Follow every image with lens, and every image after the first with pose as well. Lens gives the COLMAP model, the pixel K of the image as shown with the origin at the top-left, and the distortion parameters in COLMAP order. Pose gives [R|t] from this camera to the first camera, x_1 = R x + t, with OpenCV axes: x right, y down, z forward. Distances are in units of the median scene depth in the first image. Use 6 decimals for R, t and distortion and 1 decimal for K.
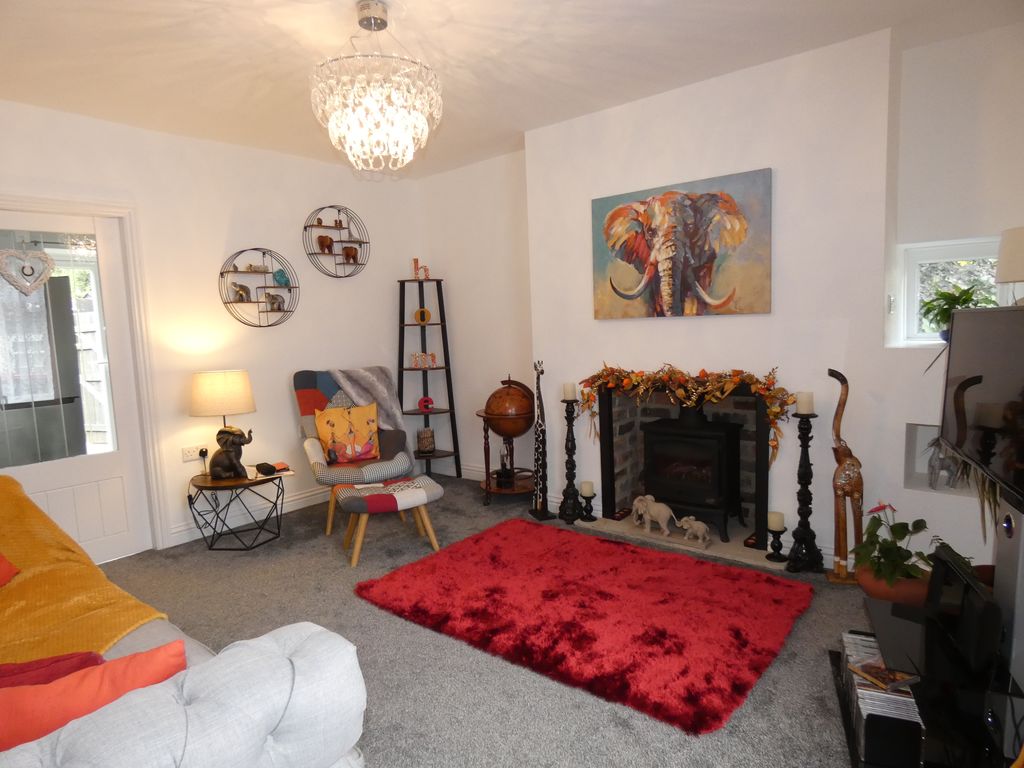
lens RADIAL K [[612.8, 0, 508.8], [0, 612.8, 381.3], [0, 0, 1]] dist [-0.000490, -0.001479]
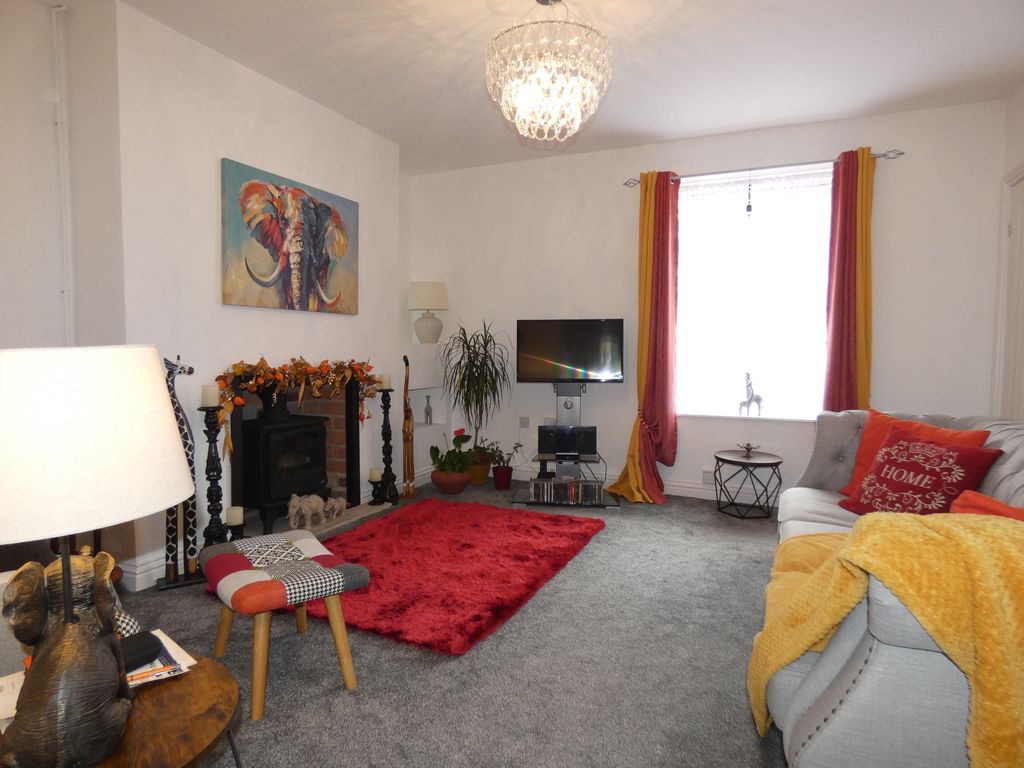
lens RADIAL K [[612.8, 0, 511.0], [0, 612.8, 385.7], [0, 0, 1]] dist [-0.000490, -0.001479]
pose [[-0.244545, -0.021822, 0.969392, -0.817123], [0.098316, 0.994036, 0.047179, 0.006086], [-0.964641, 0.106844, -0.240941, 0.925568]]
